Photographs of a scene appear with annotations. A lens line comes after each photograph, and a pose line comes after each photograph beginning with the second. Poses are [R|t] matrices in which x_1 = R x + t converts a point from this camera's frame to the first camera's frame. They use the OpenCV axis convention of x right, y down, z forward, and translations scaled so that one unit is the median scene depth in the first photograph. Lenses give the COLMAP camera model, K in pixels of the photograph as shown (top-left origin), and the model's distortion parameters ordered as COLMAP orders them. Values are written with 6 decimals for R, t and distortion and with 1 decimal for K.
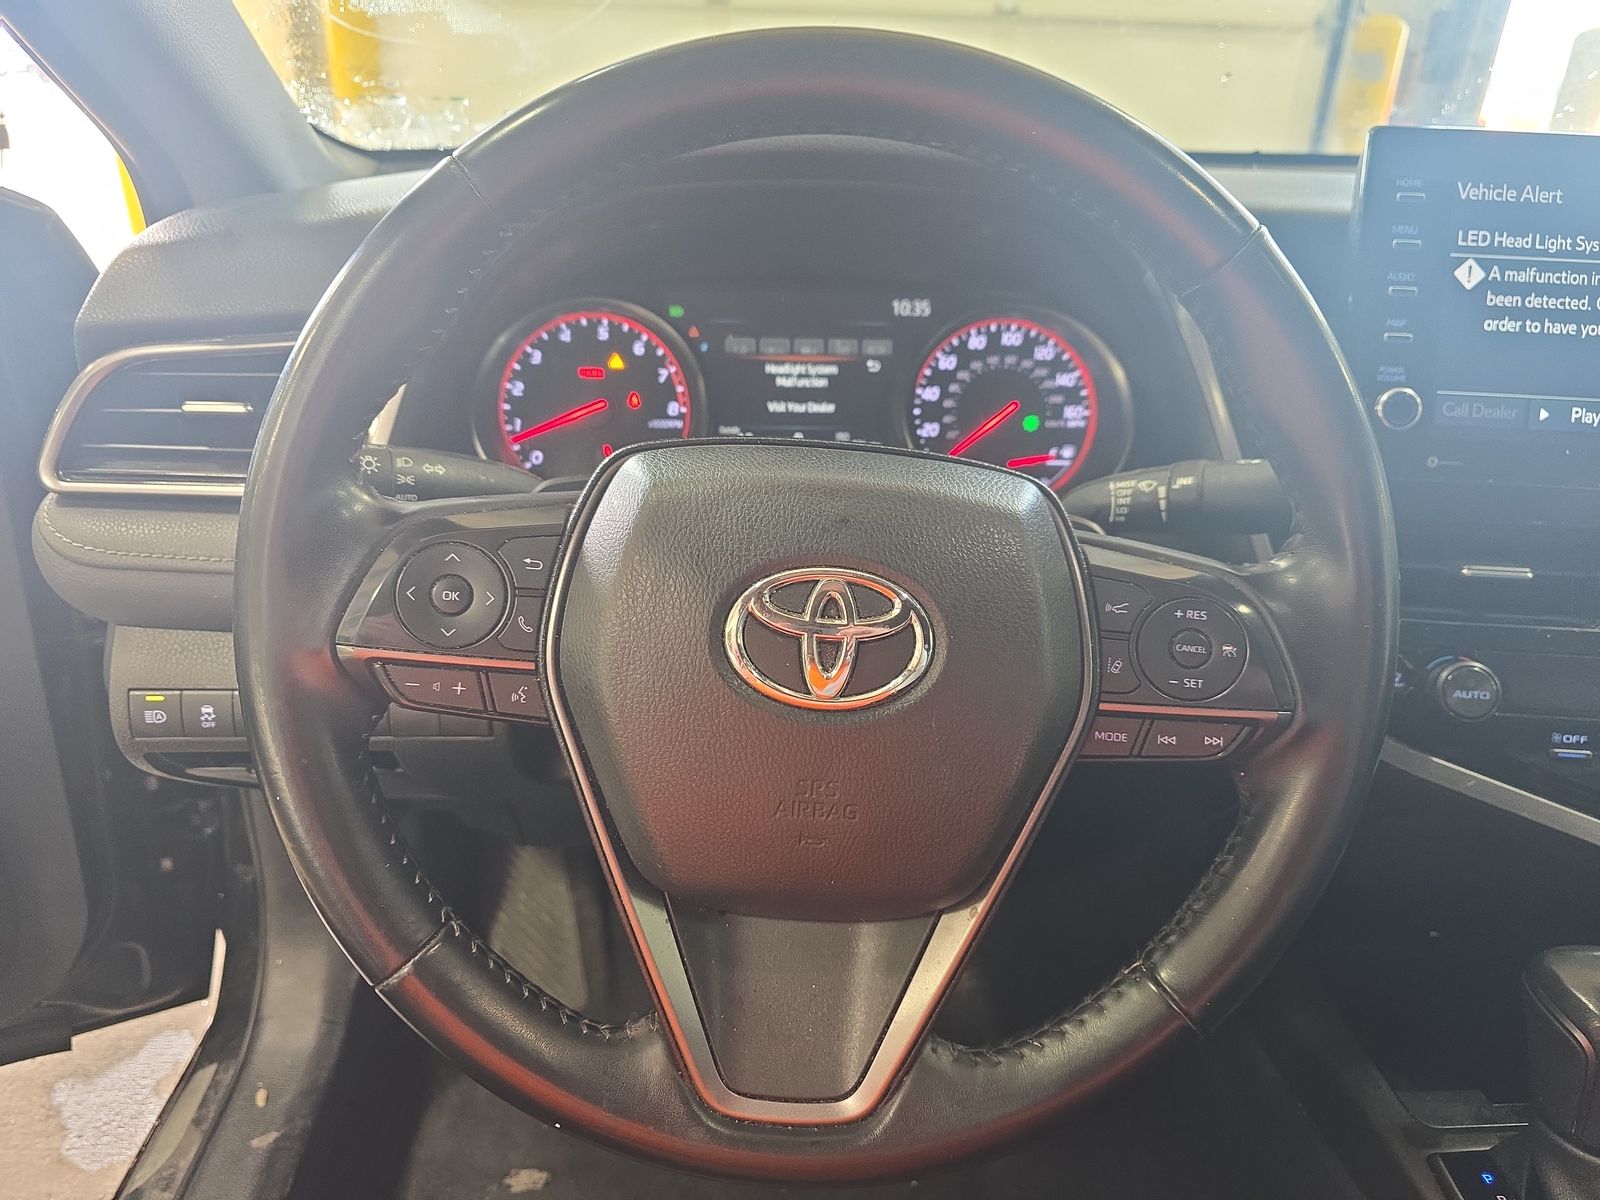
lens RADIAL K [[1082.7, 0, 798.7], [0, 1082.7, 611.6], [0, 0, 1]] dist [0.026857, -0.040111]
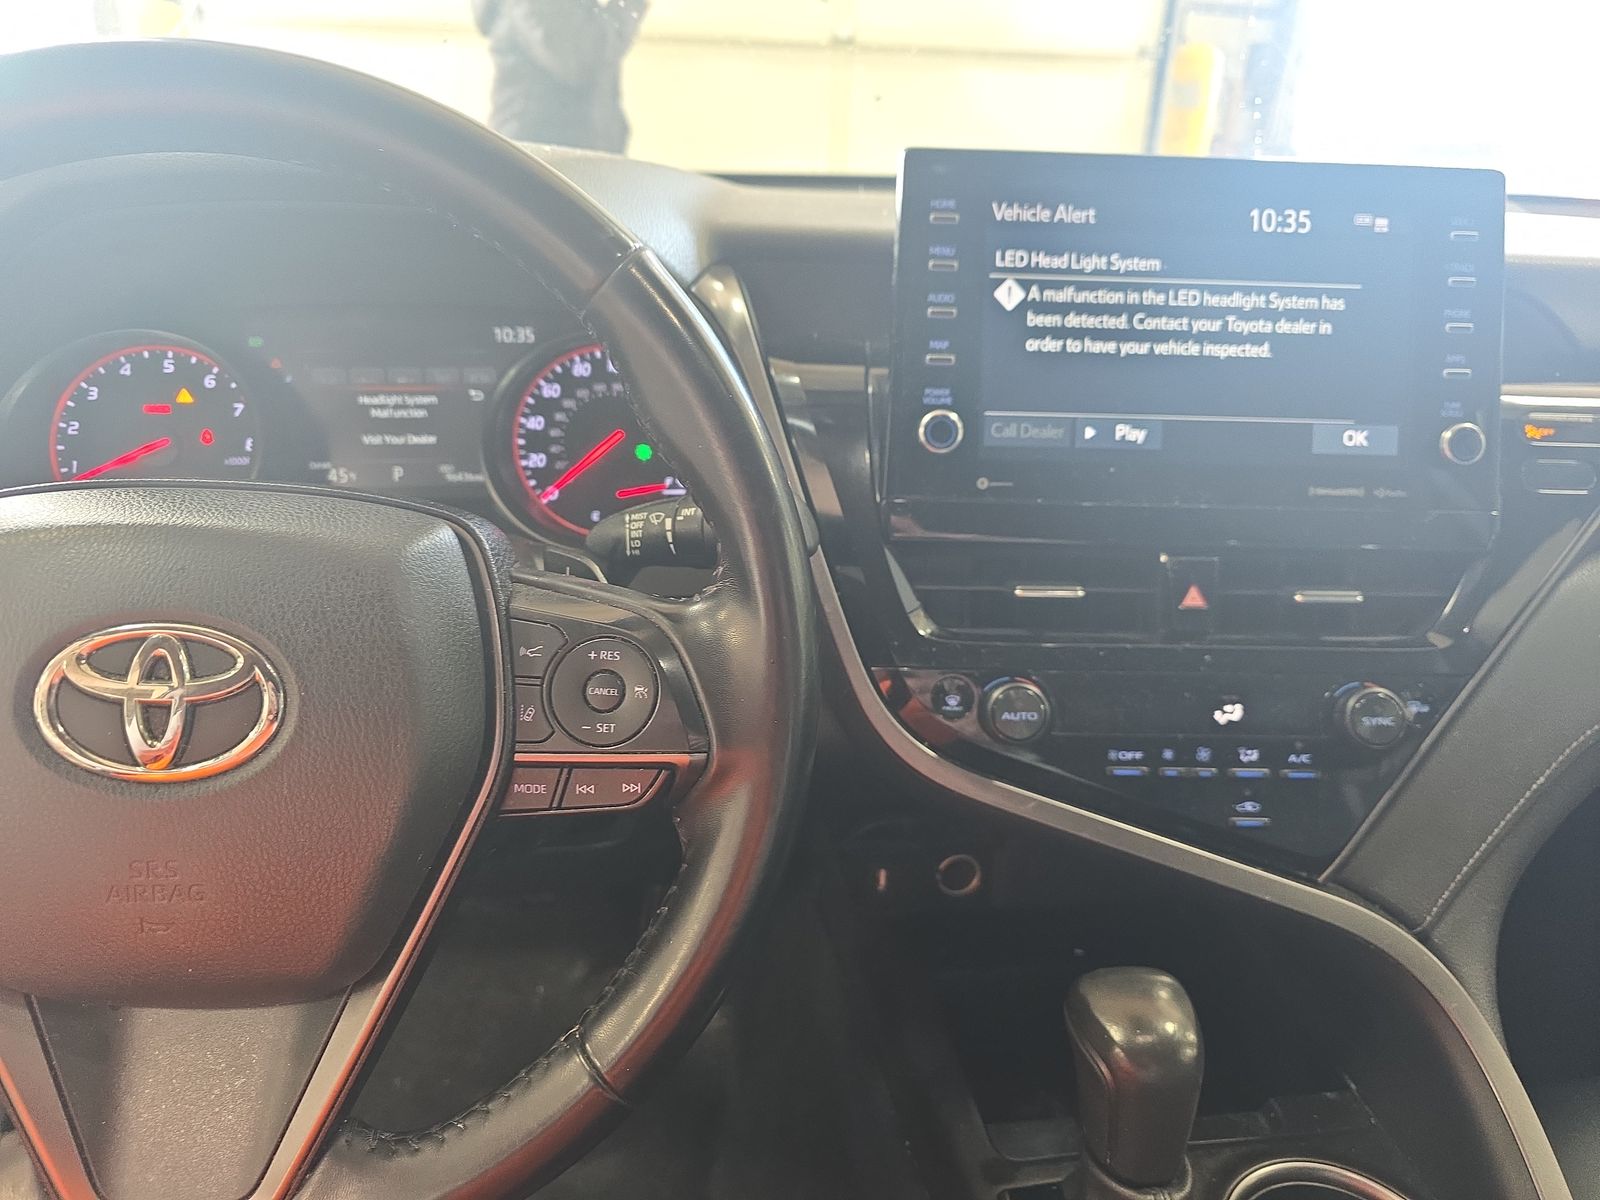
lens RADIAL K [[1082.7, 0, 804.1], [0, 1082.7, 613.3], [0, 0, 1]] dist [0.026857, -0.040111]
pose [[0.994819, -0.037728, 0.094407, 0.324964], [0.039593, 0.999055, -0.017959, -0.007550], [-0.093640, 0.021603, 0.995372, 0.030490]]
